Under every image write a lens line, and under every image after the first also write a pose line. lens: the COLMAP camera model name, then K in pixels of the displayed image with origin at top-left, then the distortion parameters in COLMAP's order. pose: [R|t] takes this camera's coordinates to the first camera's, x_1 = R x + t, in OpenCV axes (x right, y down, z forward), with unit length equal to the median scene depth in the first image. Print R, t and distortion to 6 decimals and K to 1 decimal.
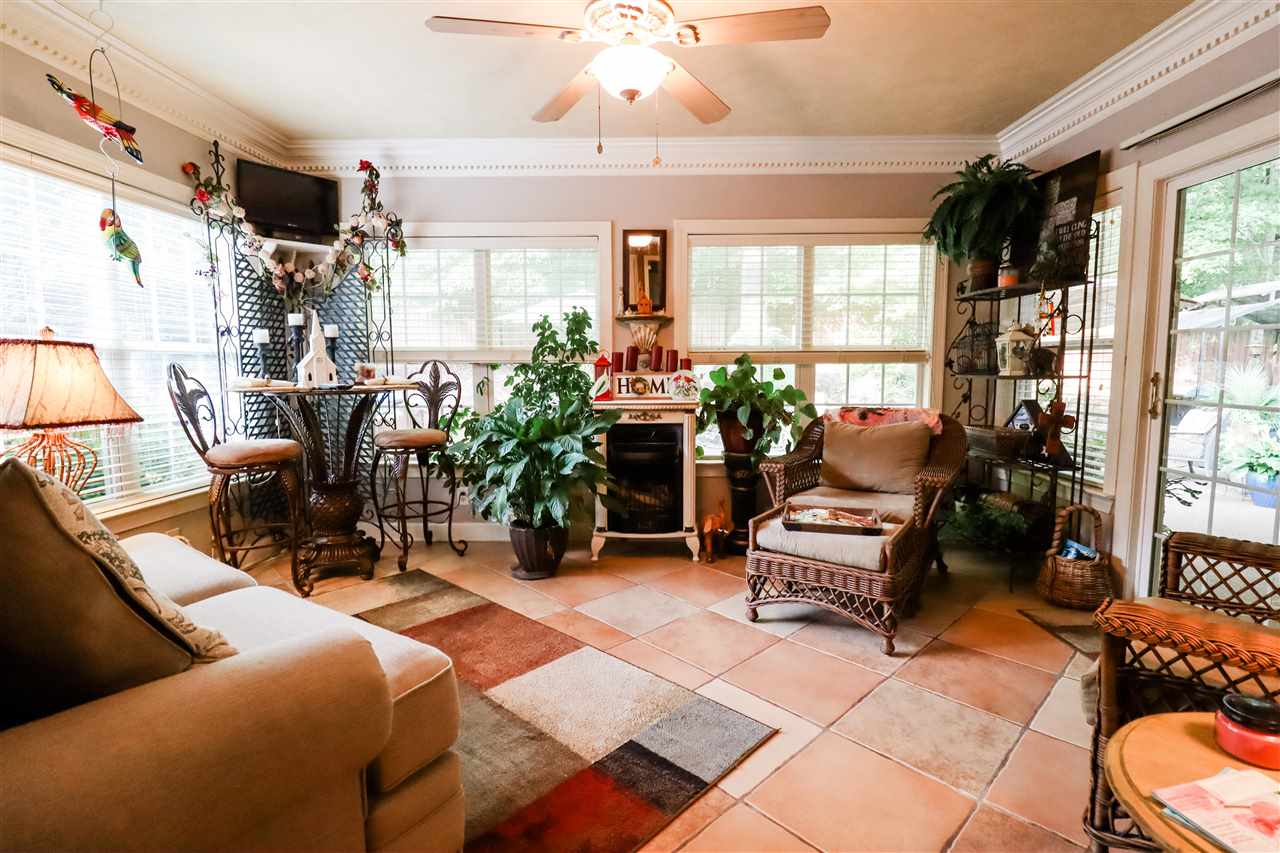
lens RADIAL K [[604.2, 0, 651.5], [0, 604.2, 422.6], [0, 0, 1]] dist [0.000195, -0.000084]
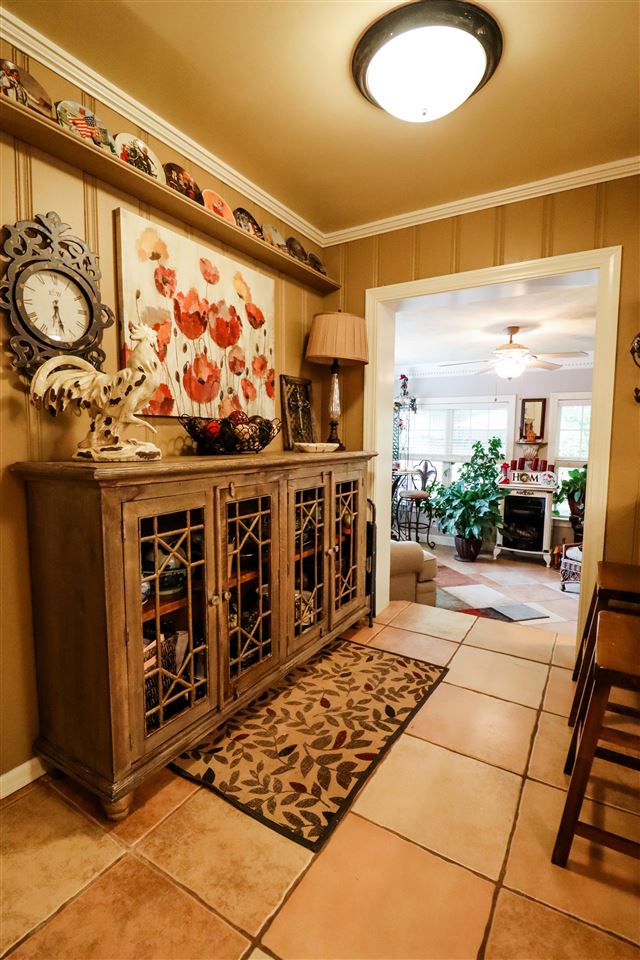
lens RADIAL K [[451.2, 0, 320.0], [0, 451.2, 480.0], [0, 0, 1]] dist [0.001664, -0.015991]
pose [[0.857160, 0.062609, -0.511231, 0.168307], [-0.061733, 0.997917, 0.018708, -0.038745], [0.511338, 0.015524, 0.859239, -0.655542]]
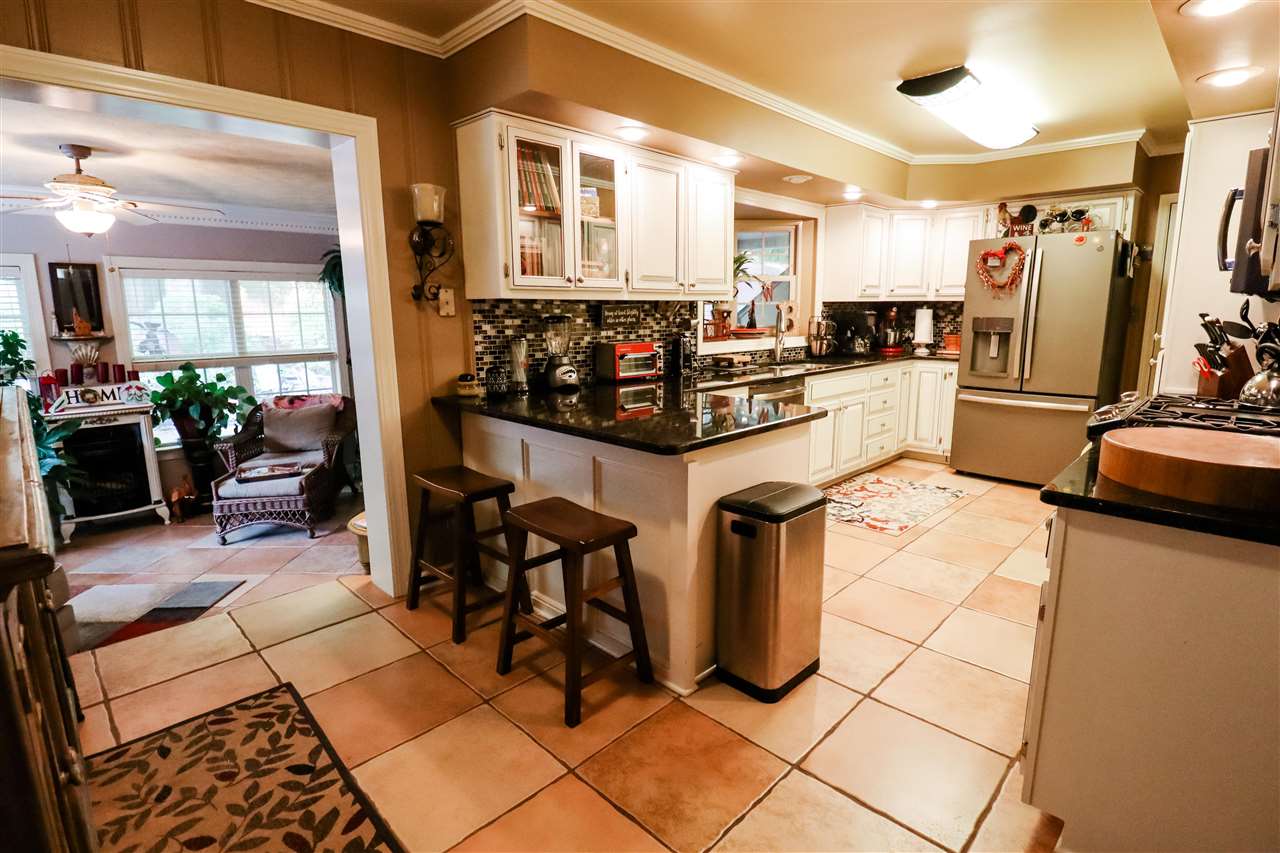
lens RADIAL K [[616.2, 0, 647.5], [0, 616.2, 422.0], [0, 0, 1]] dist [0.003330, -0.015981]
pose [[0.693960, -0.126959, 0.708732, -0.120301], [0.069476, 0.991546, 0.109592, -0.066587], [-0.716654, -0.026813, 0.696913, -0.678102]]
